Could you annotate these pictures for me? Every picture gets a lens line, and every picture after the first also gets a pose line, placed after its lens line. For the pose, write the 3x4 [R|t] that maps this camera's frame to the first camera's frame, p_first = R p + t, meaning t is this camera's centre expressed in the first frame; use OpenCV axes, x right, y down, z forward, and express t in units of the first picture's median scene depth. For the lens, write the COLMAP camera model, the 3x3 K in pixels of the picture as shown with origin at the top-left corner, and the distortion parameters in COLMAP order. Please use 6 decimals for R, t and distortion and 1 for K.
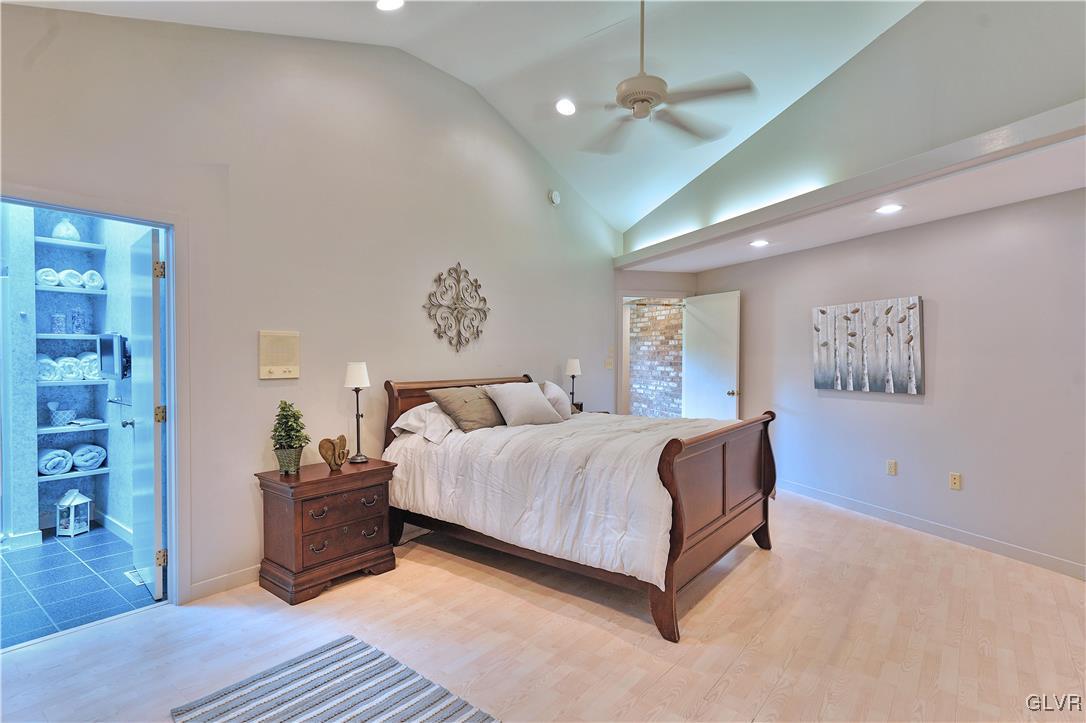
lens RADIAL K [[560.4, 0, 543.0], [0, 560.4, 361.5], [0, 0, 1]] dist [0.001732, 0.000477]
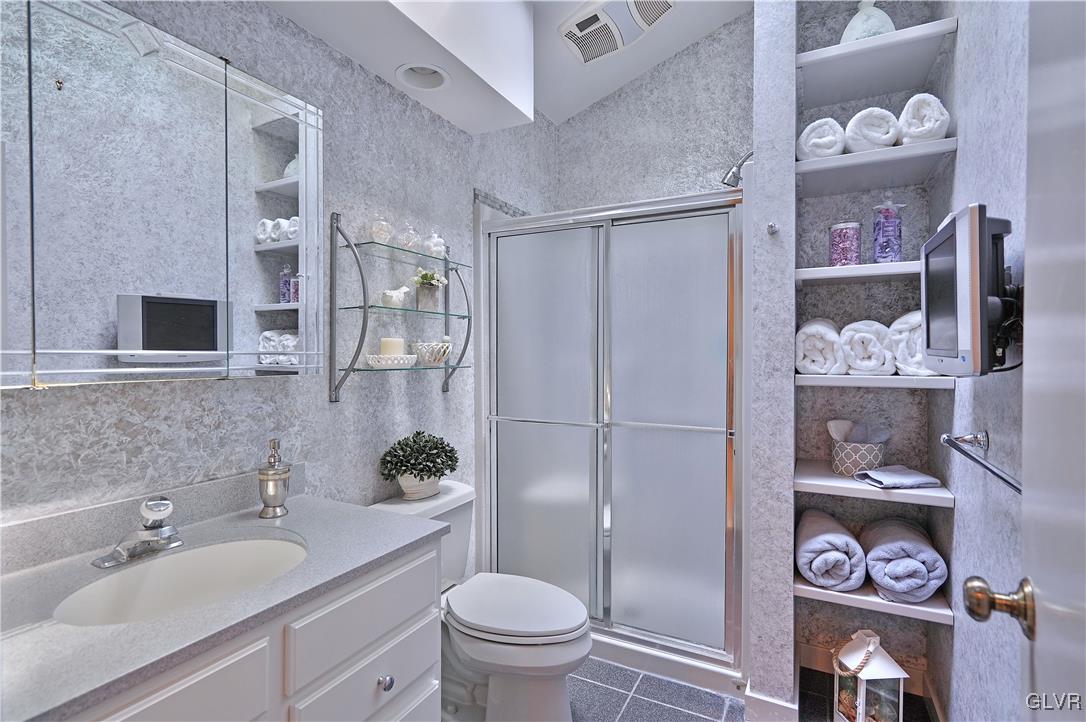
lens RADIAL K [[534.3, 0, 543.0], [0, 534.3, 361.0], [0, 0, 1]] dist [0.011903, 0.000071]
pose [[0.207910, 0.008372, -0.978112, -0.495776], [-0.017464, 0.999836, 0.004846, 0.025071], [0.977992, 0.016074, 0.208022, 0.676301]]
